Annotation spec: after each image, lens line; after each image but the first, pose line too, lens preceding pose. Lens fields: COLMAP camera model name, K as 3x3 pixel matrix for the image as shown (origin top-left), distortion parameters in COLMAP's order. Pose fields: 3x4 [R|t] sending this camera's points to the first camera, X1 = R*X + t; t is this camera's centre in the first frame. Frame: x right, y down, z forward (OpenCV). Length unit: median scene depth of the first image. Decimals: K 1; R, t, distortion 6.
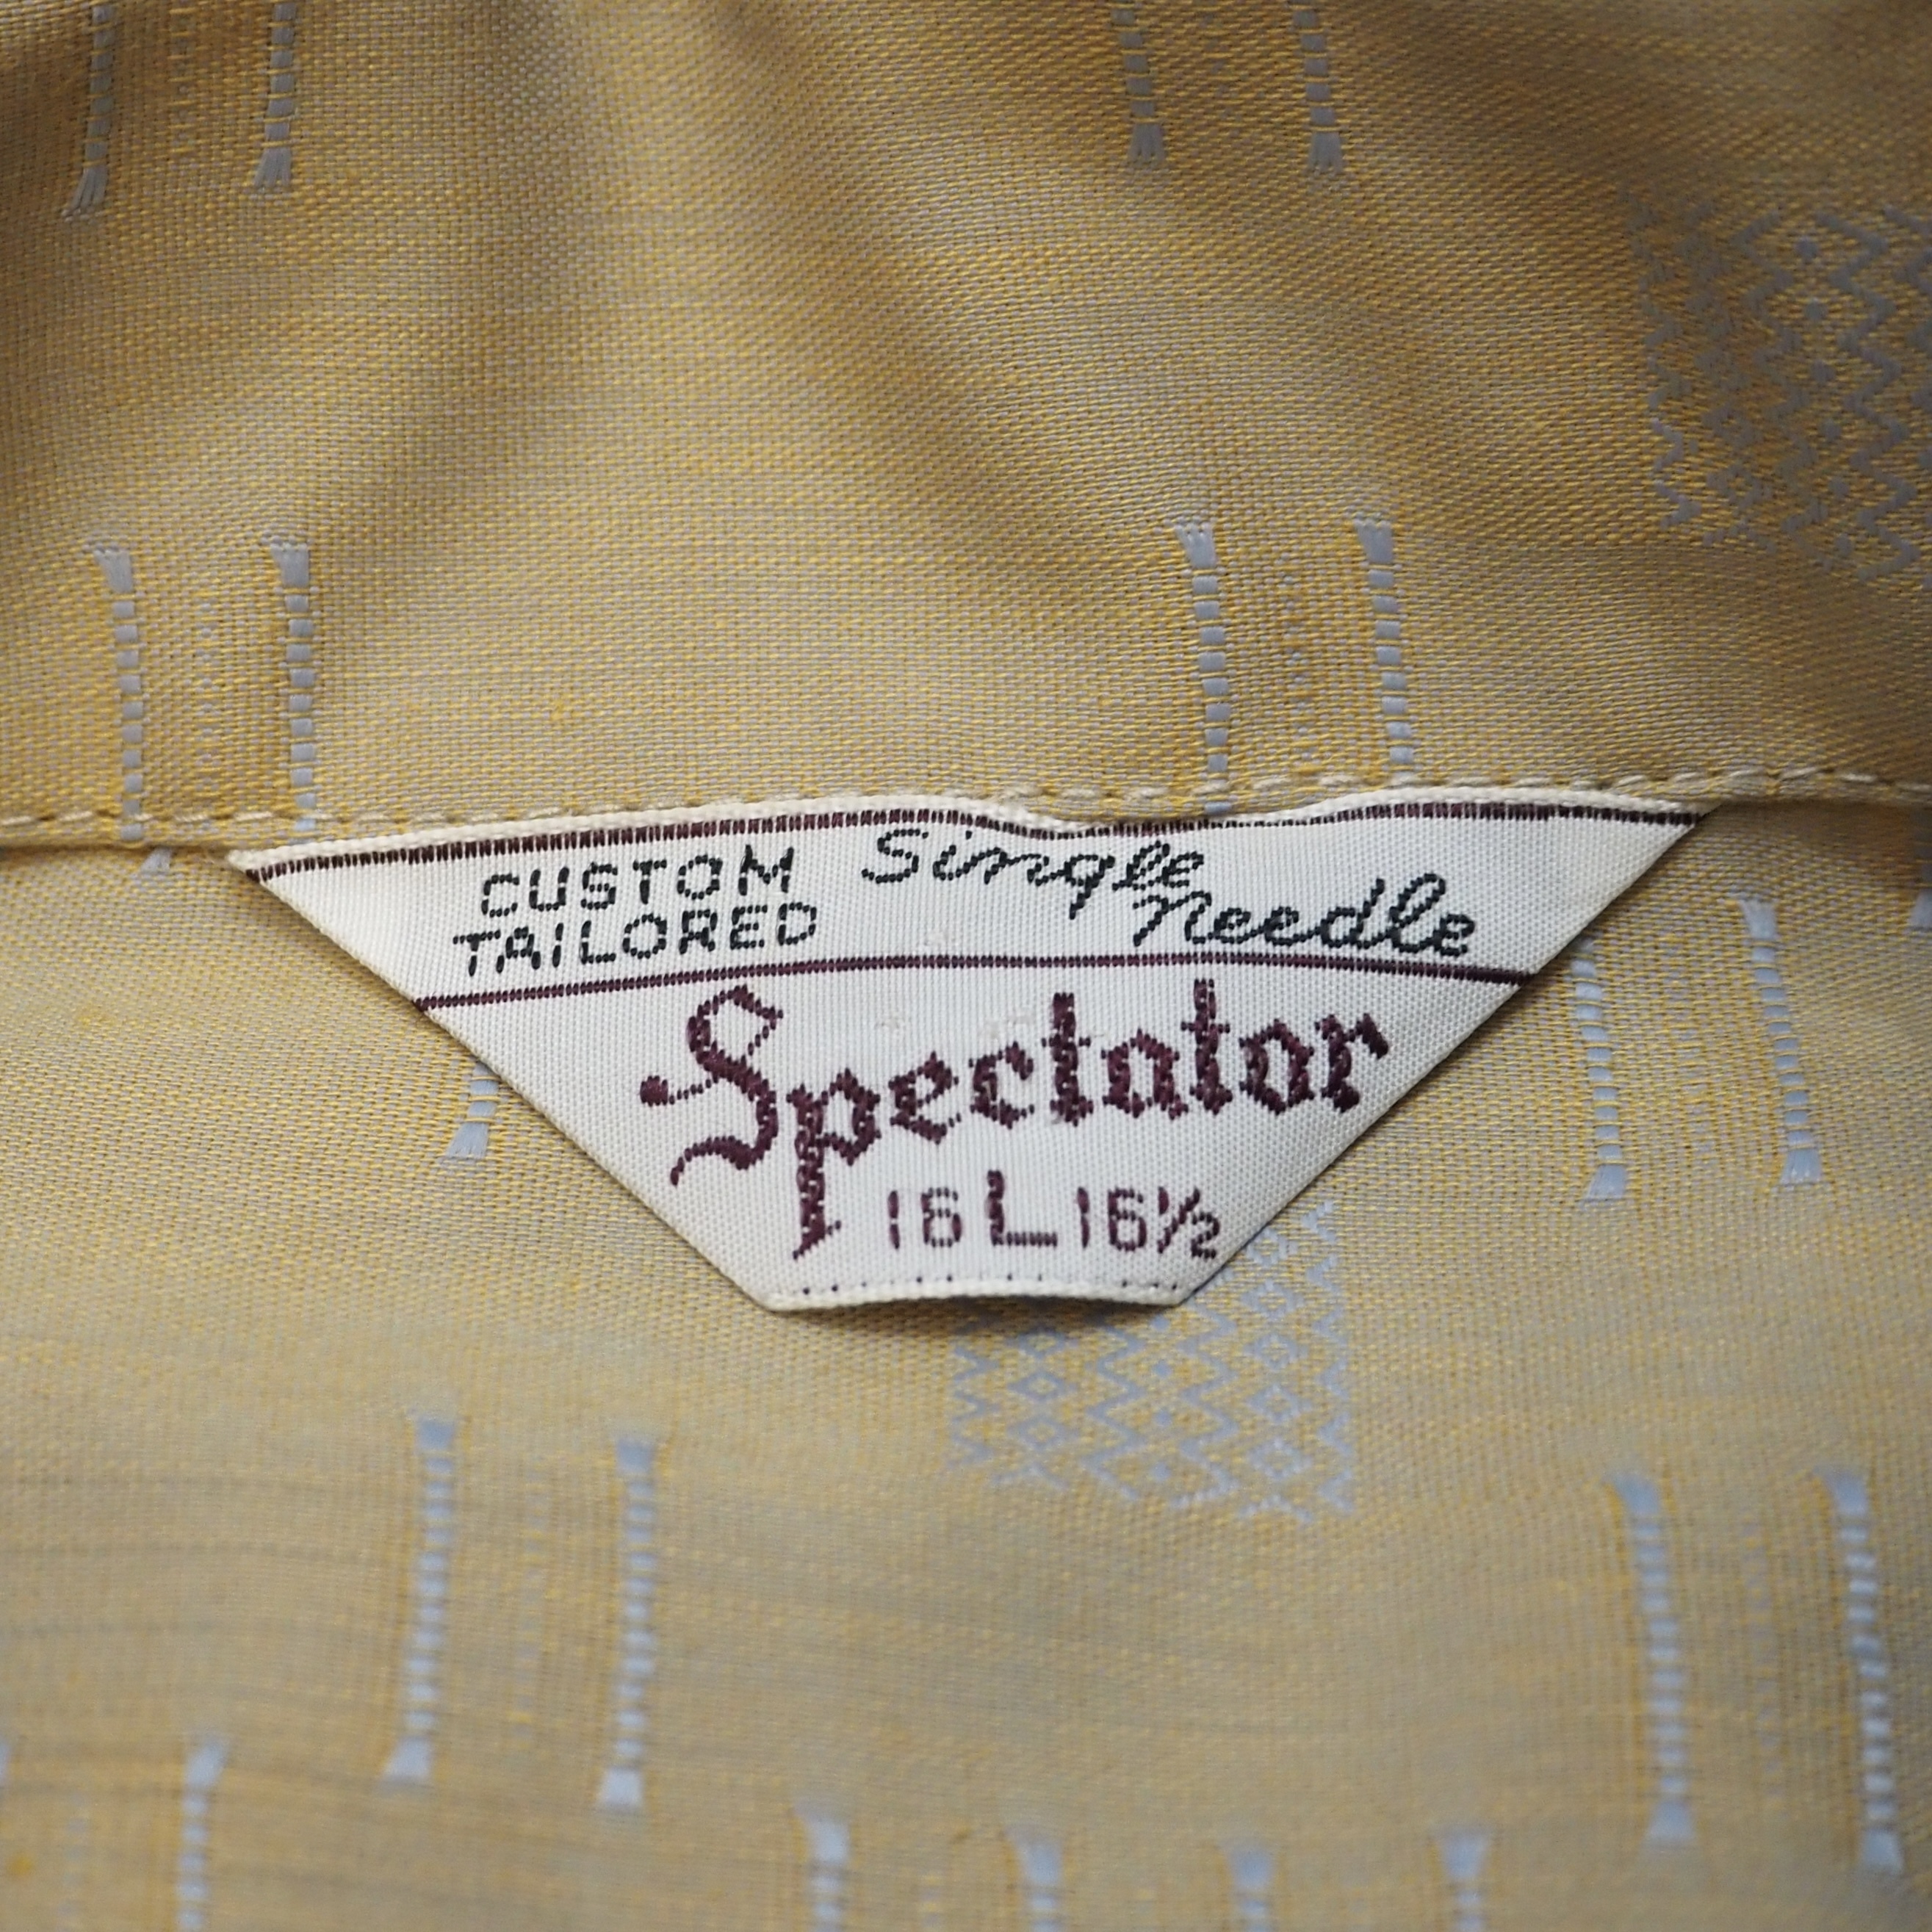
lens RADIAL K [[4713.0, 0, 964.3], [0, 4713.0, 1015.5], [0, 0, 1]] dist [-0.000968, -0.178263]
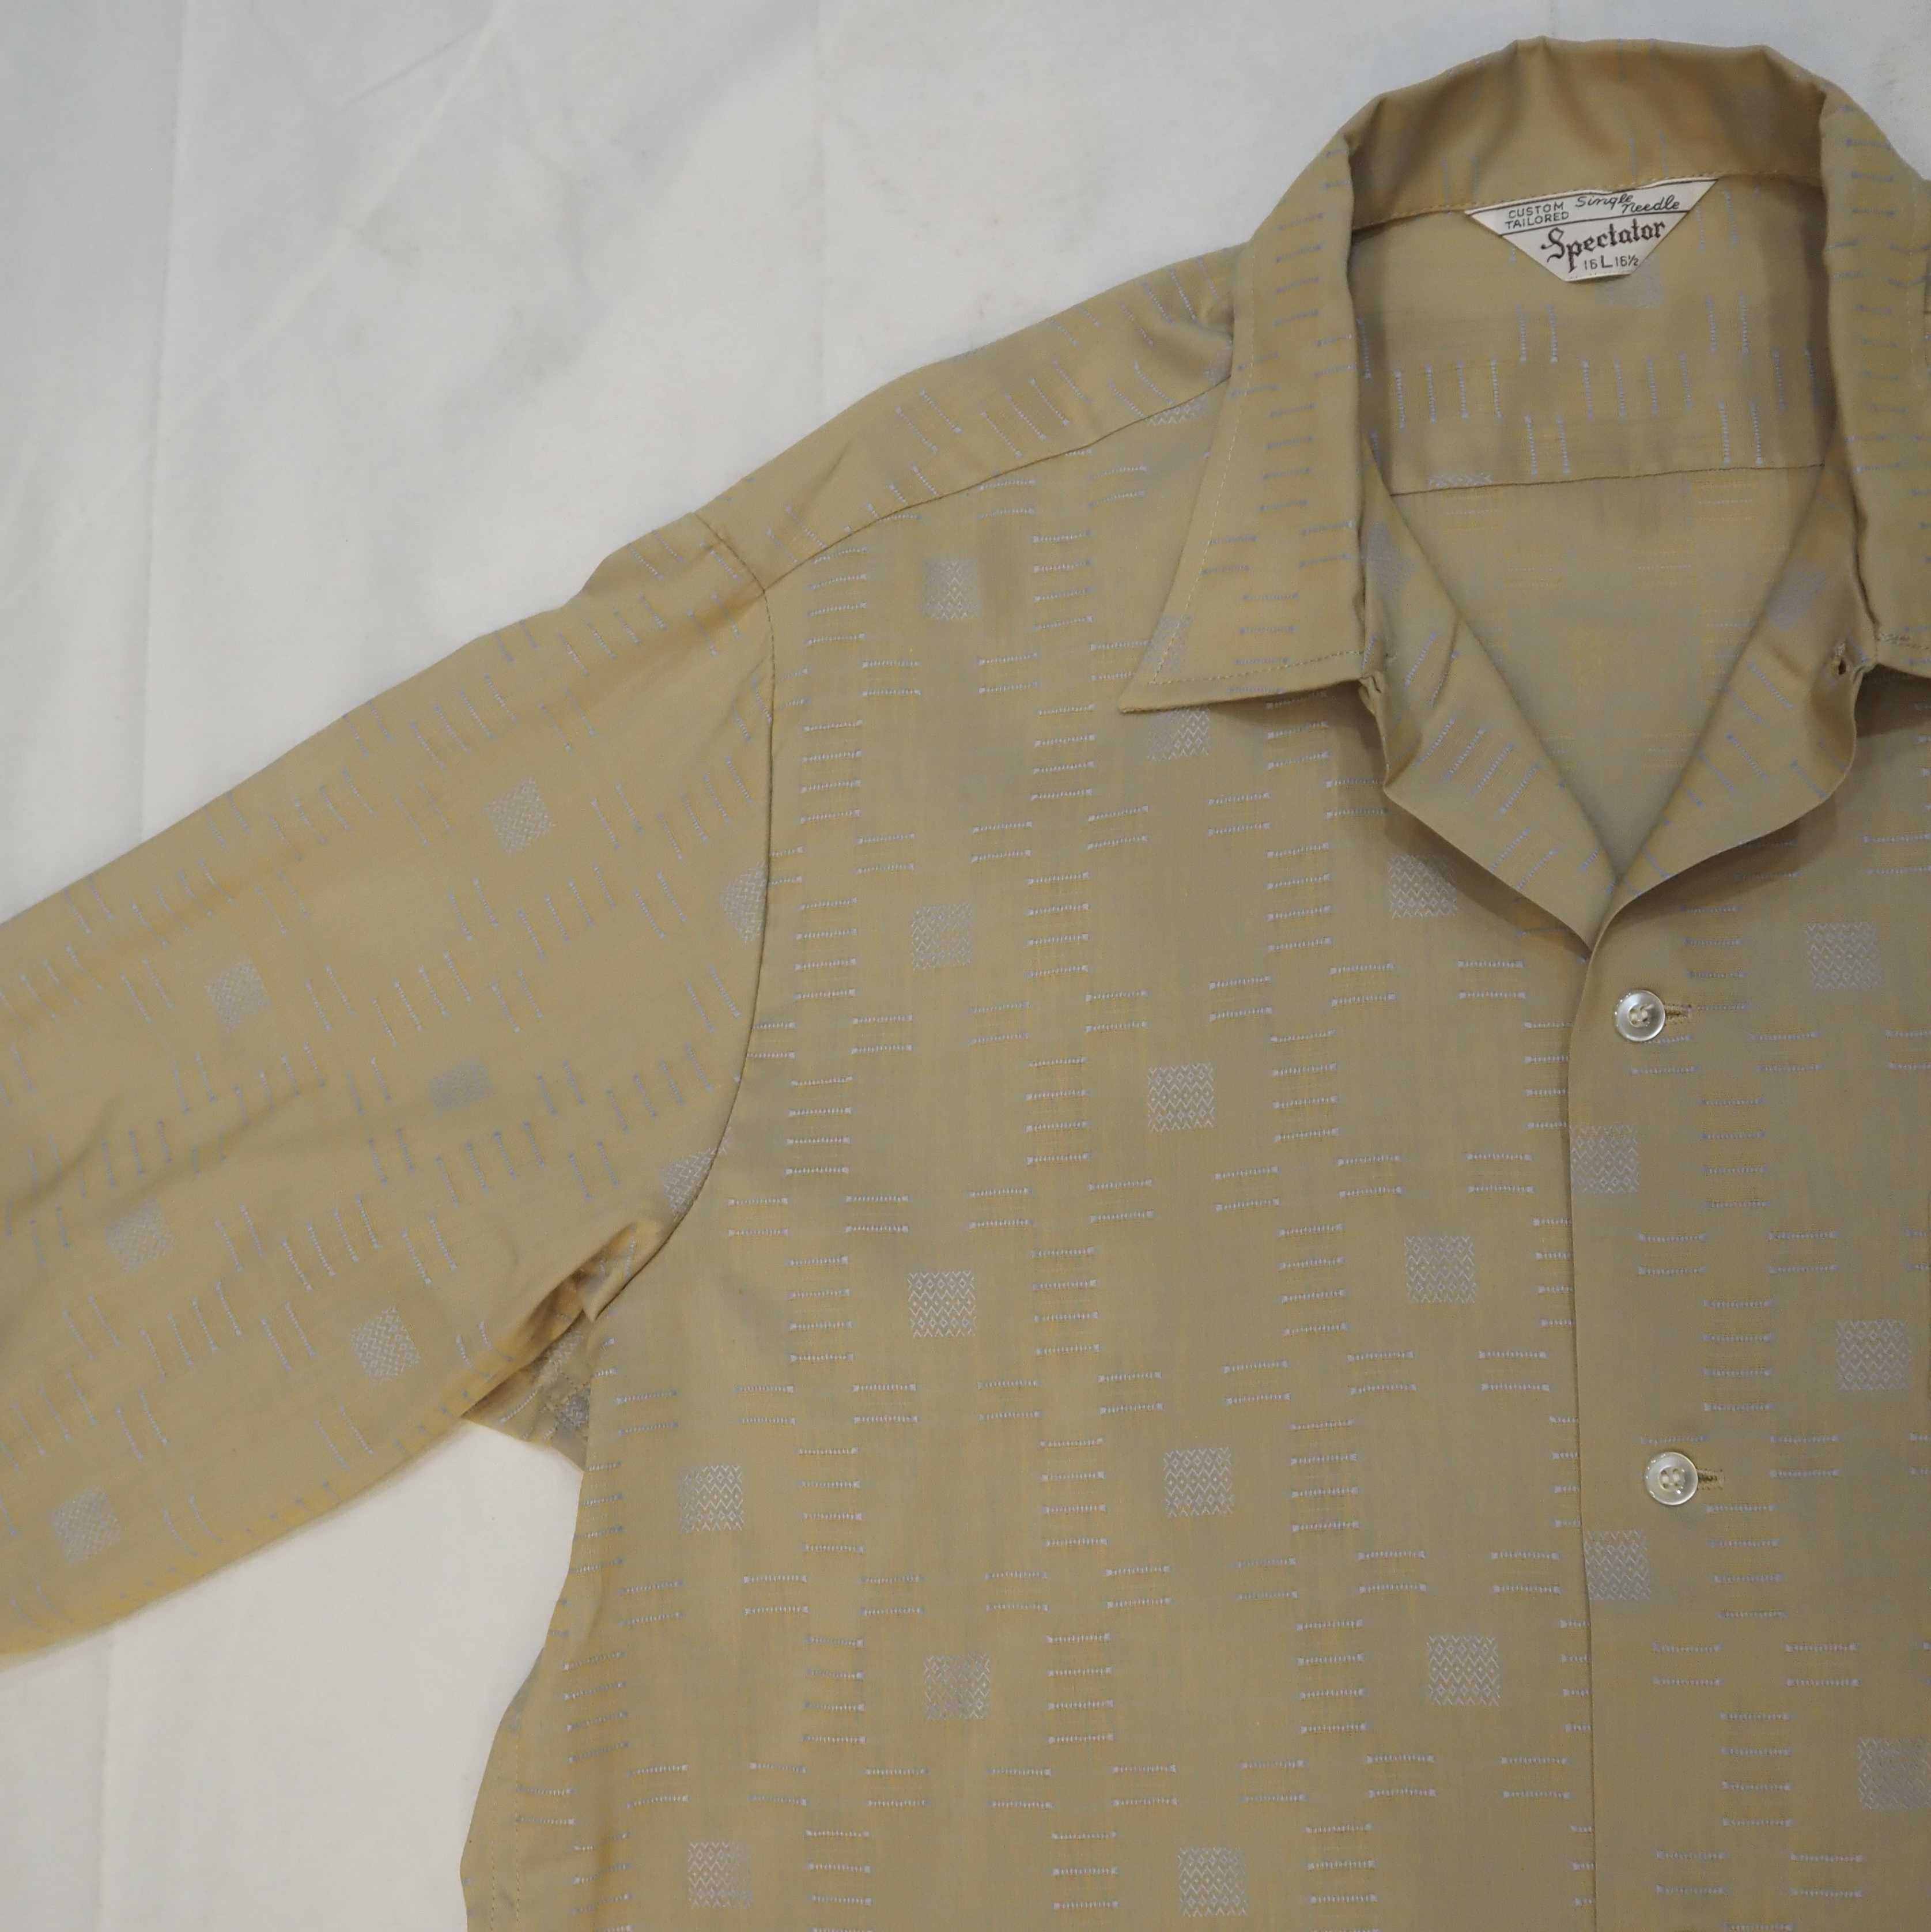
lens RADIAL K [[2510.7, 0, 793.1], [0, 2510.7, 1045.1], [0, 0, 1]] dist [-0.043067, 0.009315]
pose [[0.980254, -0.056180, -0.189595, -0.471204], [0.127051, 0.913640, 0.386160, -0.416063], [0.151528, -0.402623, 0.902737, -2.537795]]
